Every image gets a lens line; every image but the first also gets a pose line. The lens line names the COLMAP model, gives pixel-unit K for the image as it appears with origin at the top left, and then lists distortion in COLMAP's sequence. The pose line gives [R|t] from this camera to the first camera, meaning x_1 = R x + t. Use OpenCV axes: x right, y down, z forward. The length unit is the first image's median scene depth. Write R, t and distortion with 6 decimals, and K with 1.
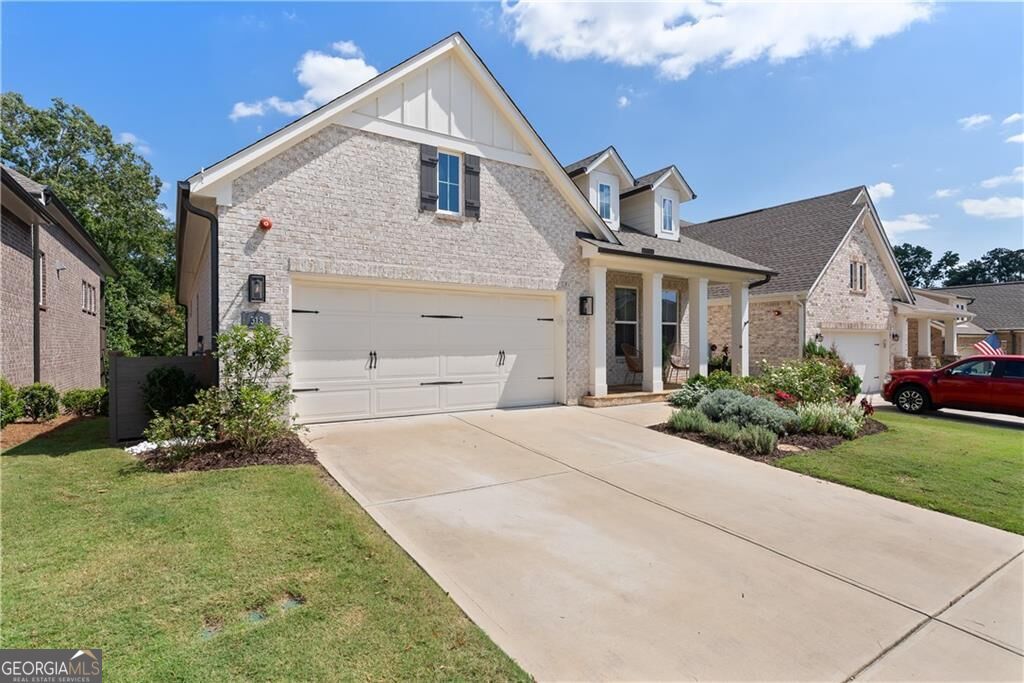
lens RADIAL K [[500.1, 0, 509.8], [0, 500.1, 341.6], [0, 0, 1]] dist [-0.003906, 0.001744]
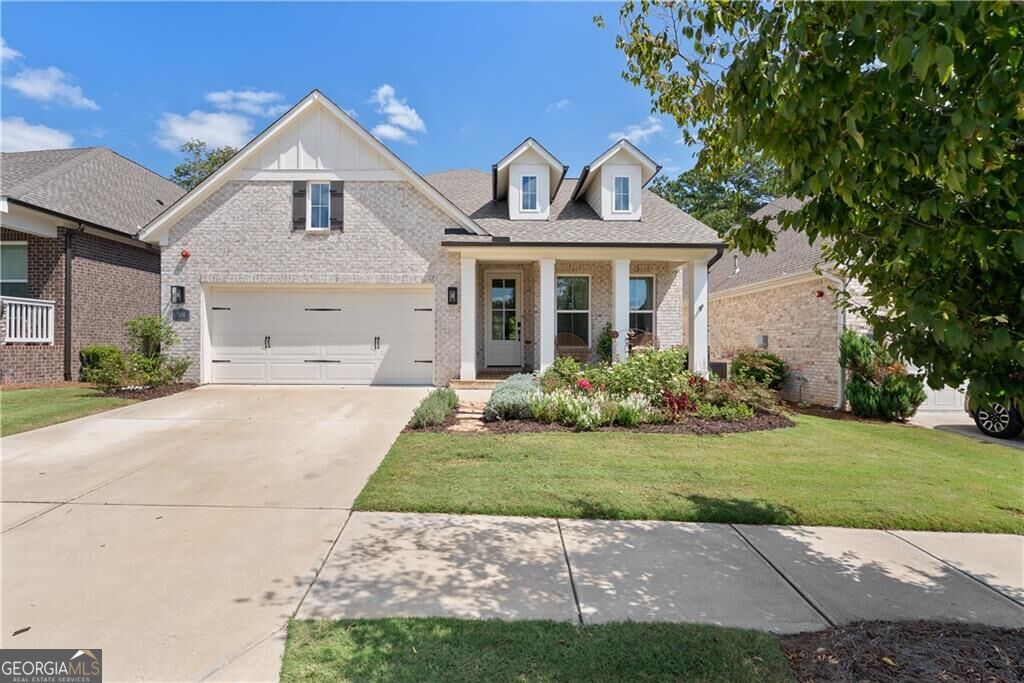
lens RADIAL K [[500.1, 0, 513.4], [0, 500.1, 338.8], [0, 0, 1]] dist [-0.003906, 0.001744]
pose [[0.844036, -0.004913, -0.536264, 0.930235], [-0.002618, 0.999908, -0.013282, 0.039289], [0.536280, 0.012615, 0.843946, 0.170734]]
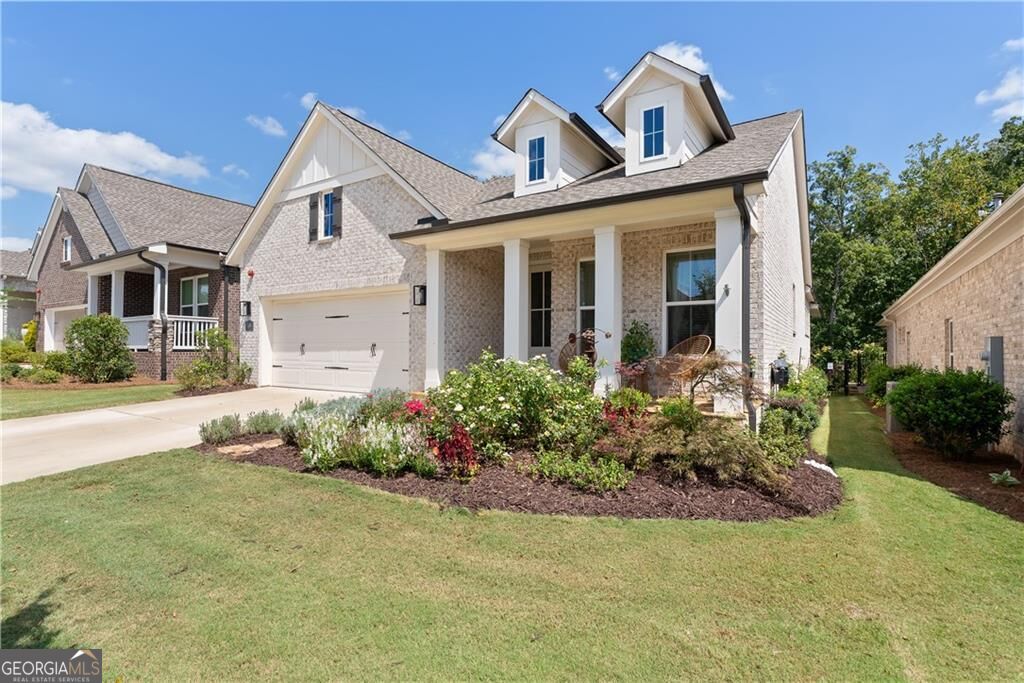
lens RADIAL K [[507.3, 0, 511.7], [0, 507.3, 347.8], [0, 0, 1]] dist [-0.002841, -0.000048]
pose [[0.410108, -0.005991, -0.912017, 1.205650], [-0.005425, 0.999945, -0.009008, 0.038565], [0.912021, 0.008642, 0.410053, 0.839756]]
